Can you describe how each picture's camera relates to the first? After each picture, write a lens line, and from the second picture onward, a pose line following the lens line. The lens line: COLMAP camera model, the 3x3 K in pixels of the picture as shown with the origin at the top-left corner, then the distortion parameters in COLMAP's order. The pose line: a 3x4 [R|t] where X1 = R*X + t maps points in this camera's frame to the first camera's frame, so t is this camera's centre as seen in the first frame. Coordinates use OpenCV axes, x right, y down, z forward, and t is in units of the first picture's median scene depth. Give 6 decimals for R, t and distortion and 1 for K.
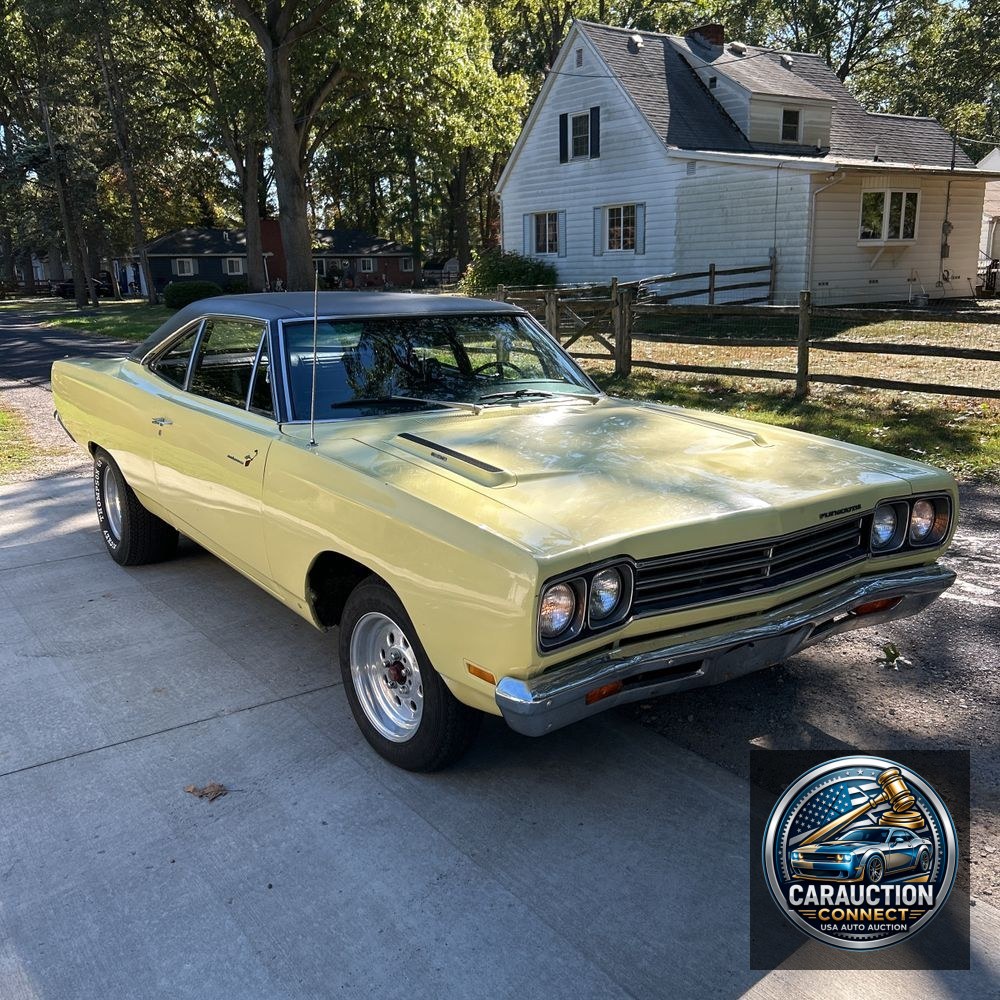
lens RADIAL K [[1009.7, 0, 505.2], [0, 1009.7, 504.1], [0, 0, 1]] dist [0.011617, -0.011598]
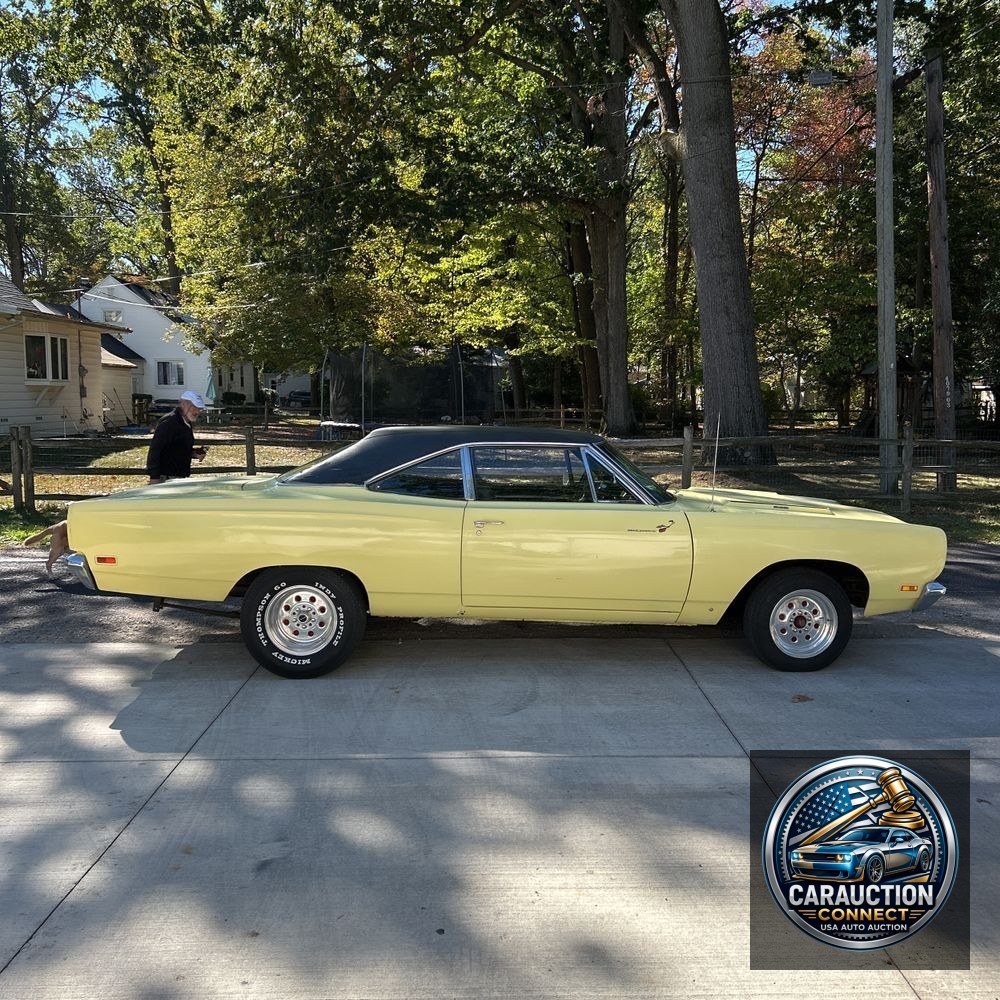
lens RADIAL K [[1000.2, 0, 500.0], [0, 1000.2, 500.0], [0, 0, 1]] dist [0.017055, -0.019009]
pose [[0.539176, -0.057597, 0.840221, -0.223506], [0.171077, 0.984349, -0.042304, -0.008803], [-0.824634, 0.166552, 0.540591, 0.048076]]
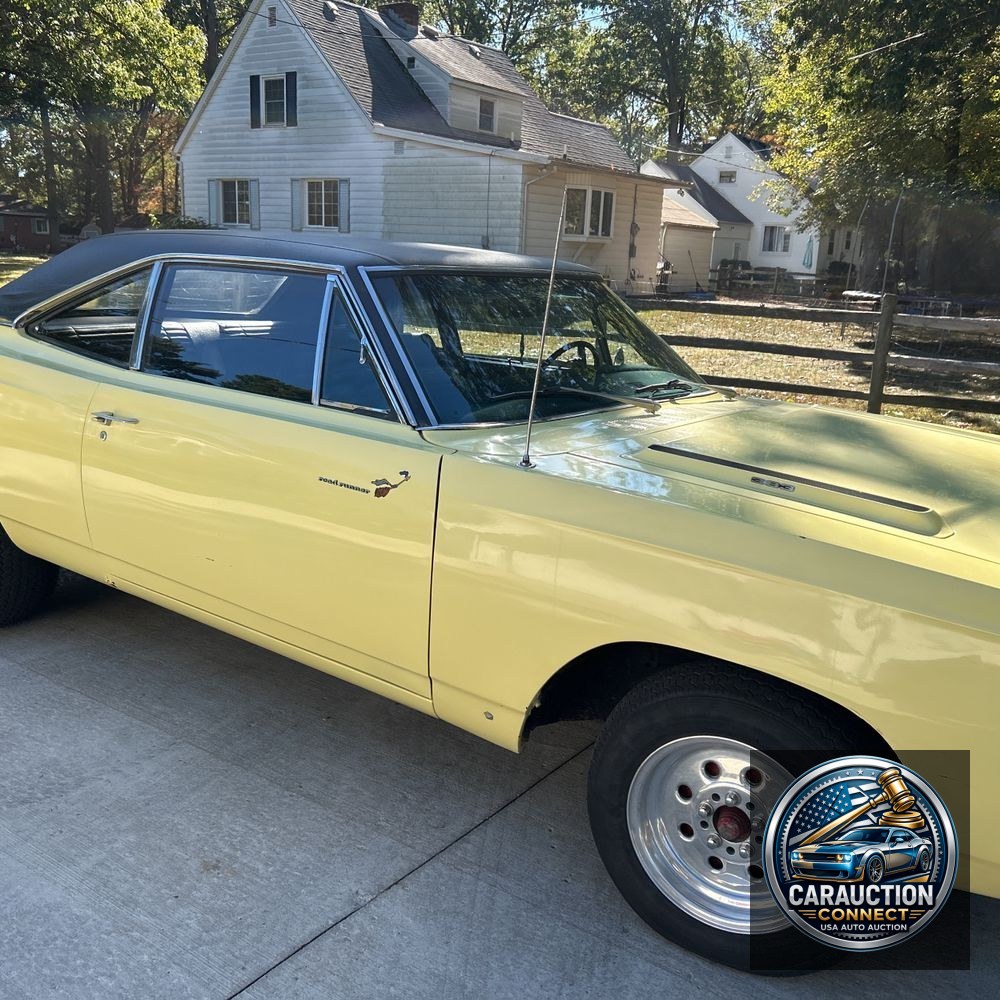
lens RADIAL K [[1000.2, 0, 500.0], [0, 1000.2, 500.0], [0, 0, 1]] dist [0.017055, -0.019009]
pose [[0.939540, -0.017401, 0.341997, -0.053986], [0.013092, 0.999803, 0.014902, -0.005962], [-0.342189, -0.009524, 0.939583, 0.053211]]
